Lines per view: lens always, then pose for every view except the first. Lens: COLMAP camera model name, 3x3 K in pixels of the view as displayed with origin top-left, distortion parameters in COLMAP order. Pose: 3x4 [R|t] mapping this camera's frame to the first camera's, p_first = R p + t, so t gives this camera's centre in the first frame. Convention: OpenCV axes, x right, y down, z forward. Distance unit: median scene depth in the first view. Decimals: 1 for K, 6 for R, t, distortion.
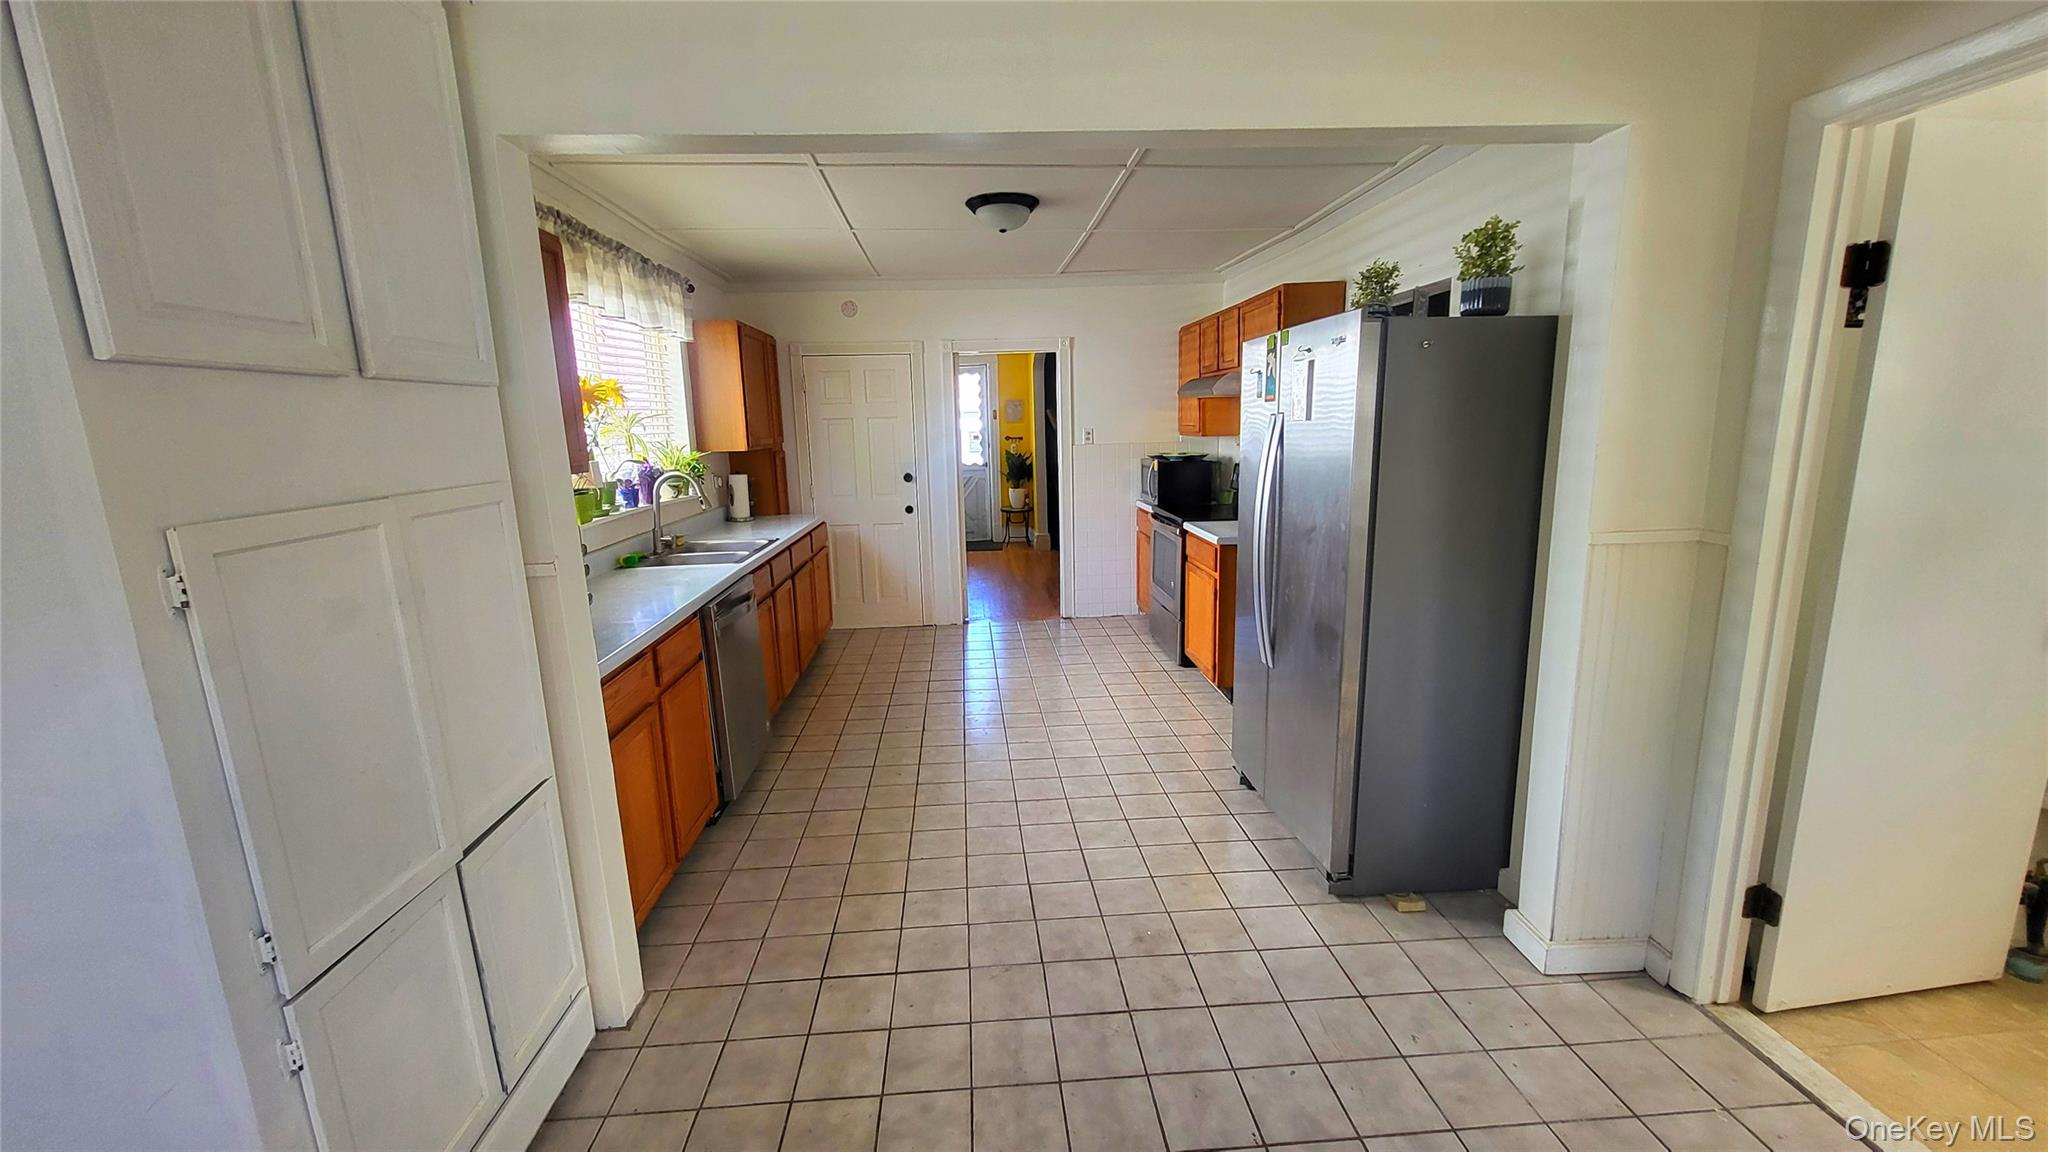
lens RADIAL K [[800.5, 0, 1024.0], [0, 800.5, 576.0], [0, 0, 1]] dist [0.002549, -0.000019]
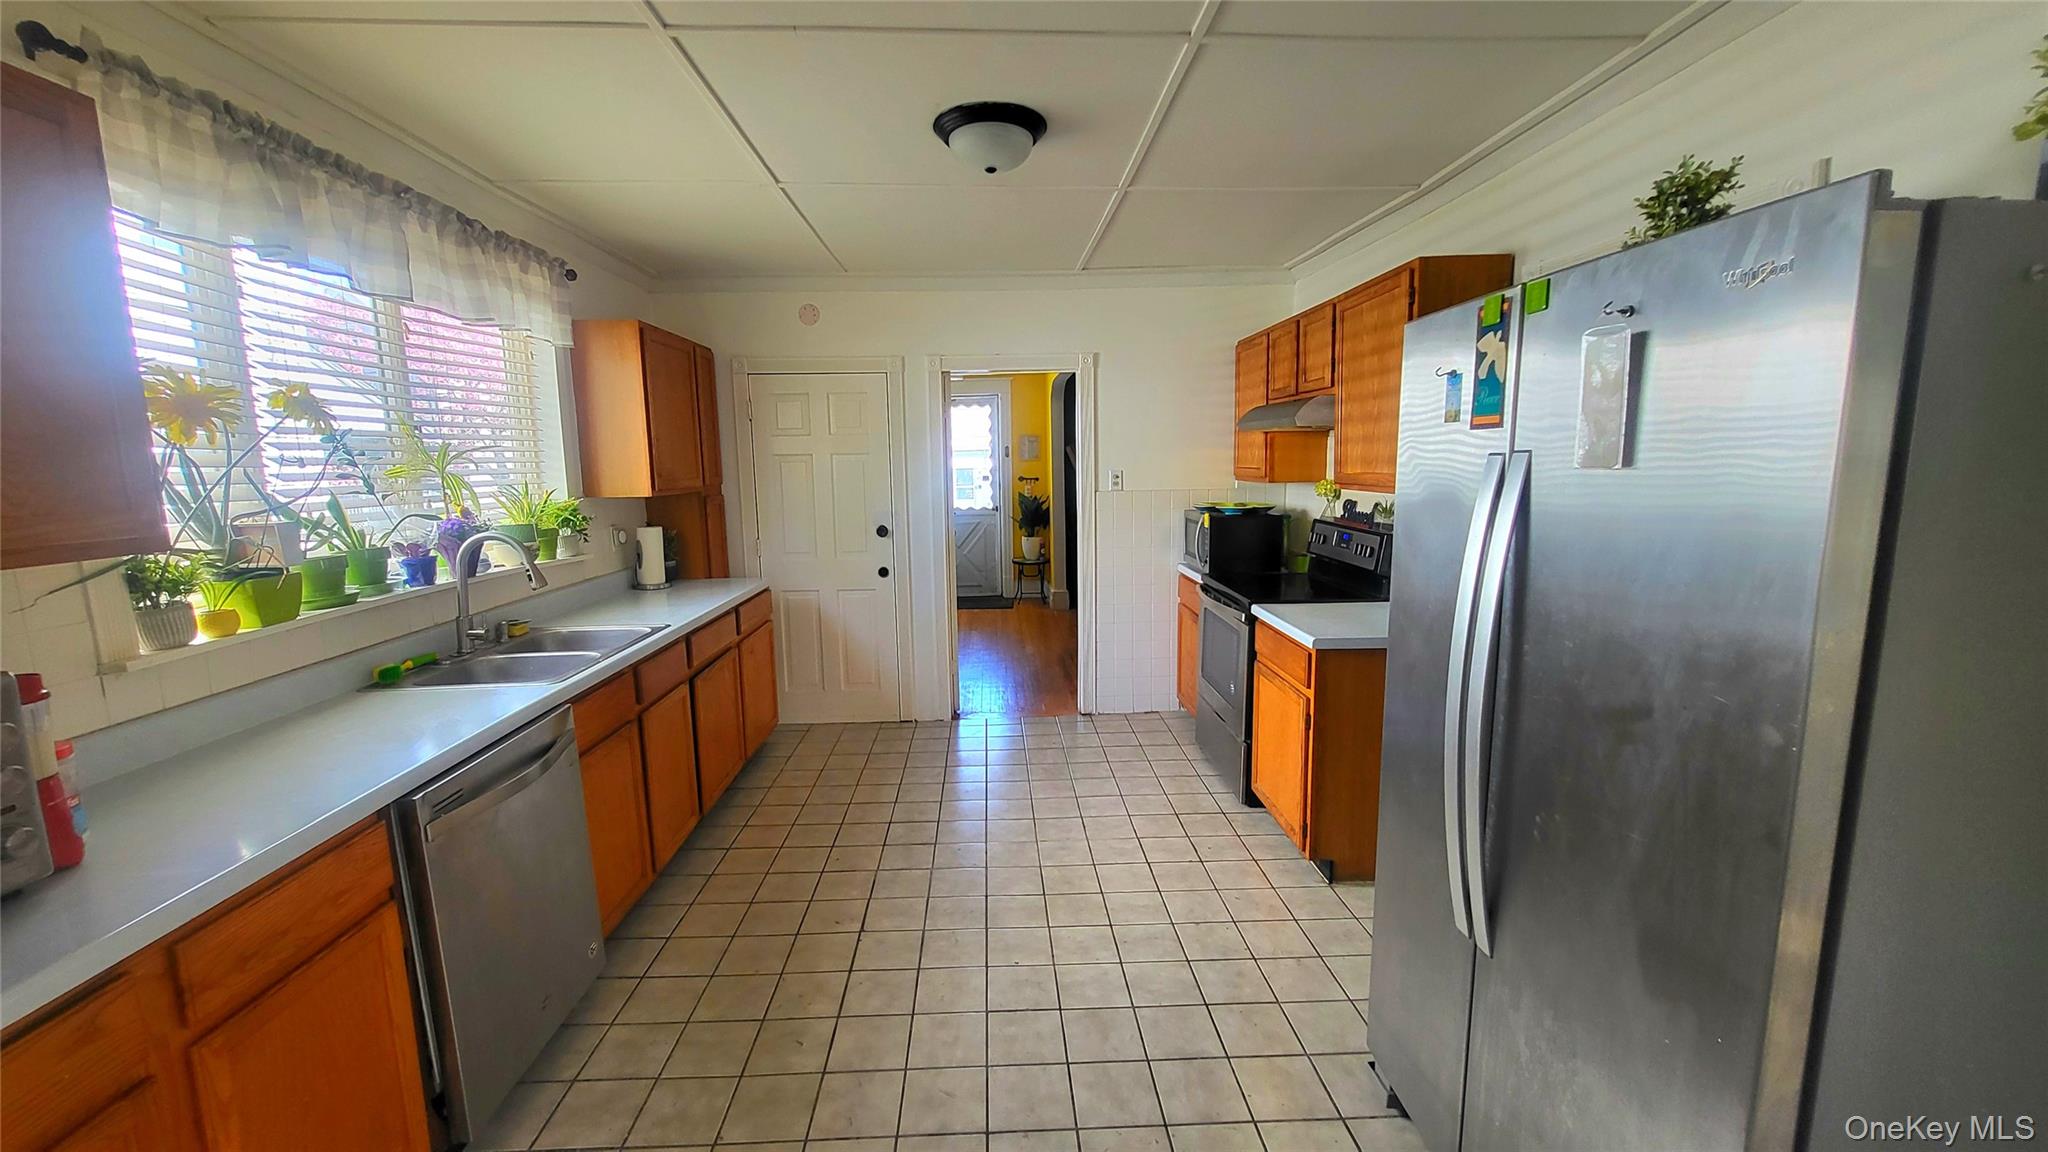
lens RADIAL K [[800.5, 0, 1024.0], [0, 800.5, 576.0], [0, 0, 1]] dist [0.002549, -0.000019]
pose [[0.999493, 0.013879, -0.028669, 0.016379], [-0.015187, 0.998830, -0.045920, -0.050538], [0.027998, 0.046332, 0.998534, 0.255246]]
